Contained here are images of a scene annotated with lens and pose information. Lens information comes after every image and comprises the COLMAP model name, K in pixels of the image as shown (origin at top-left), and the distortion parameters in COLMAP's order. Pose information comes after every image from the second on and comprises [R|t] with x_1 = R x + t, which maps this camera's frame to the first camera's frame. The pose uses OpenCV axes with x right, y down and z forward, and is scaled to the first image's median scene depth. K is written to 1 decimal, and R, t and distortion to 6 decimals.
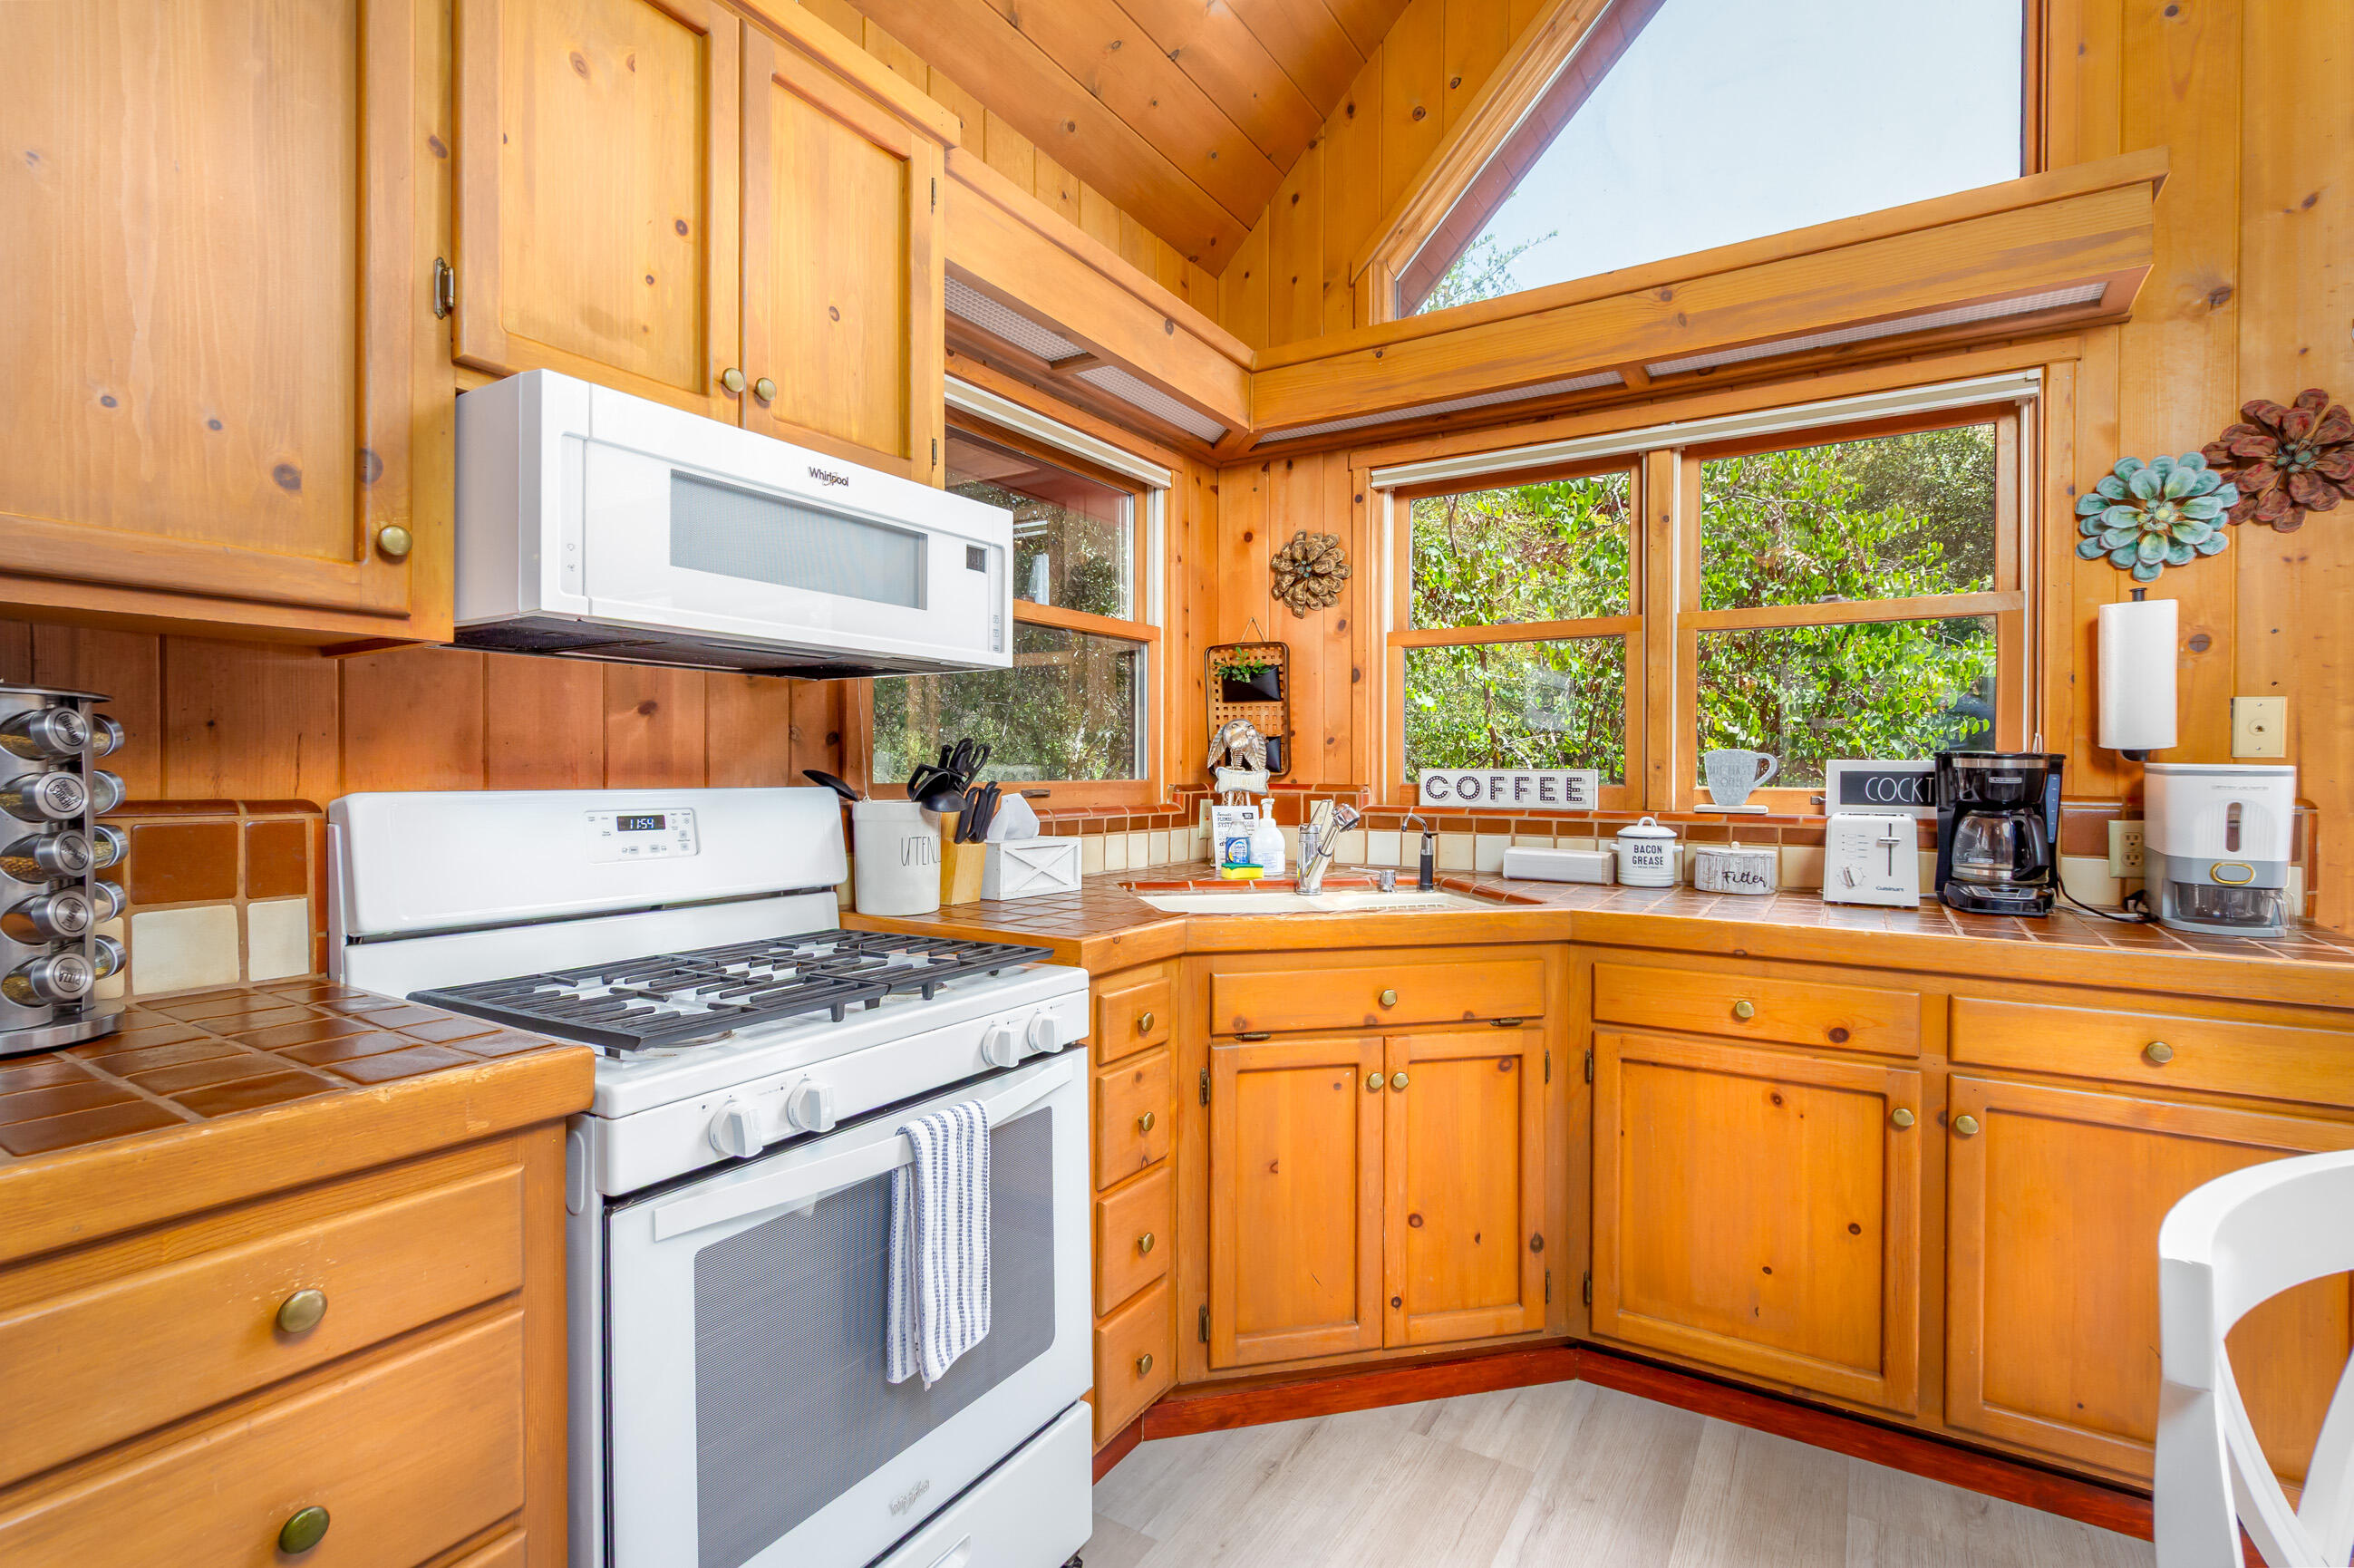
lens RADIAL K [[1114.2, 0, 1132.4], [0, 1114.2, 777.7], [0, 0, 1]] dist [-0.000646, 0.000414]
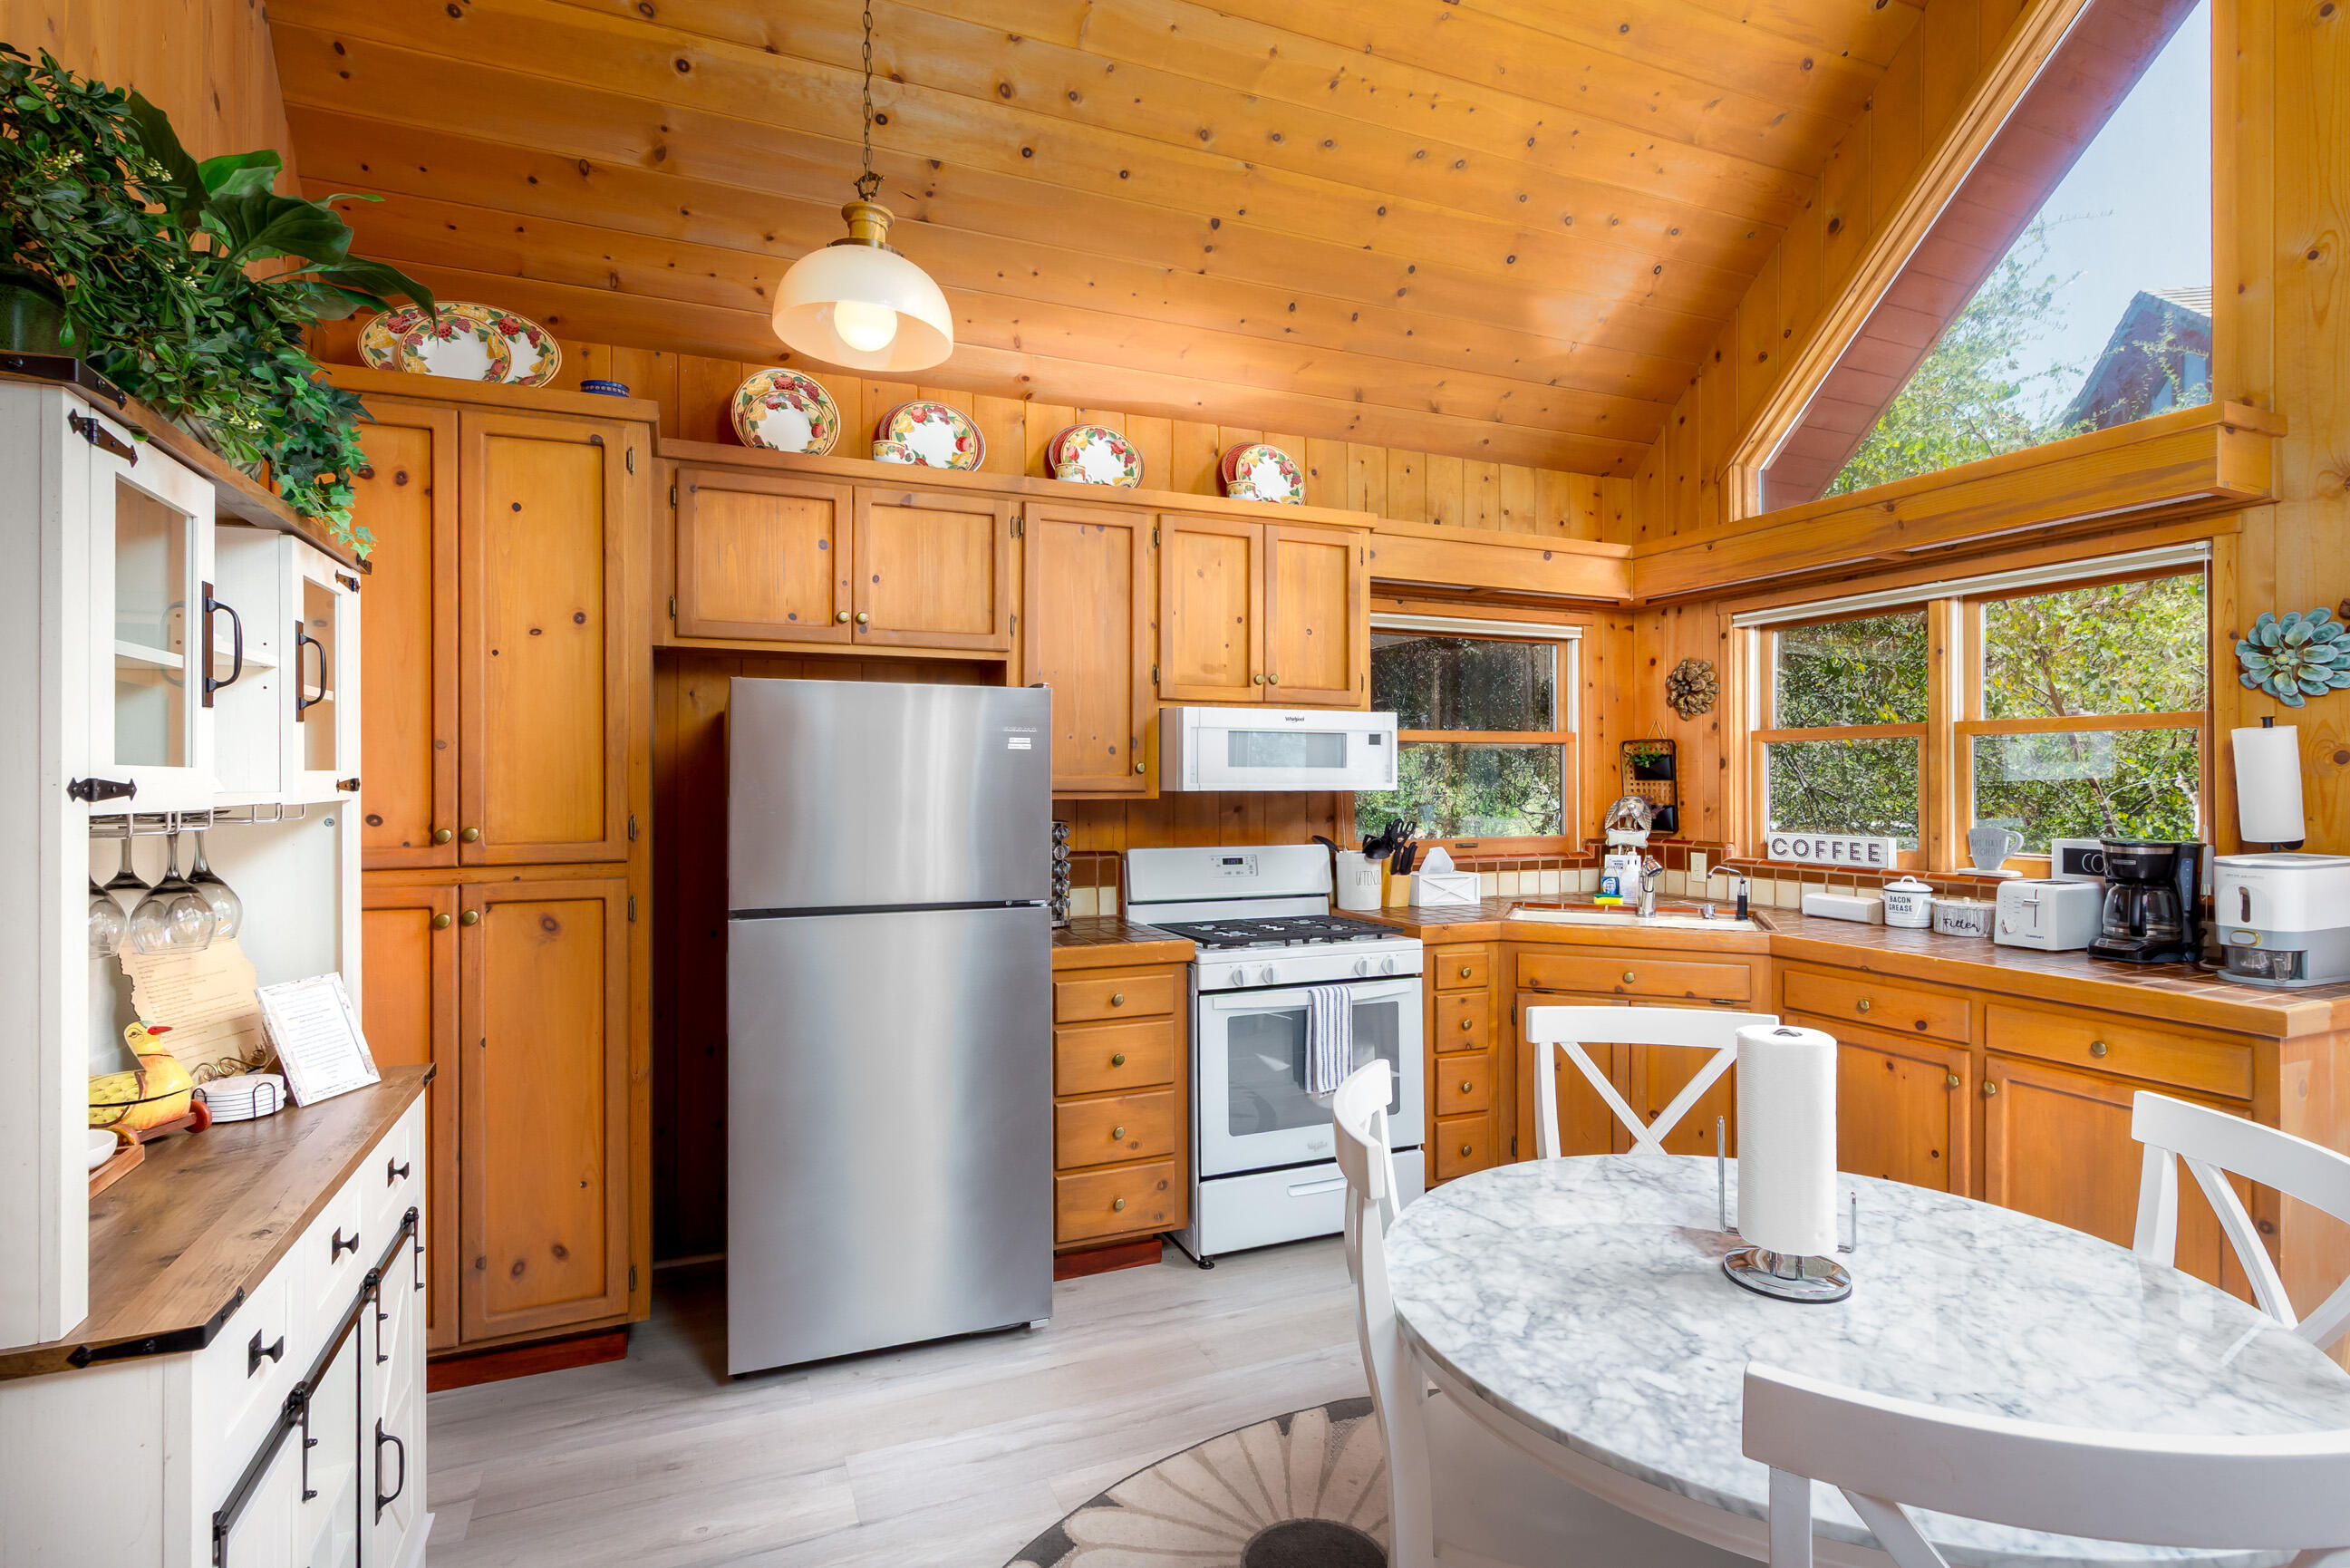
lens RADIAL K [[1112.4, 0, 1130.5], [0, 1112.4, 777.7], [0, 0, 1]] dist [-0.000646, 0.000414]
pose [[0.819689, -0.006358, -0.572773, 0.555321], [0.000270, 0.999943, -0.010714, -0.084692], [0.572808, 0.008627, 0.819644, -0.793125]]
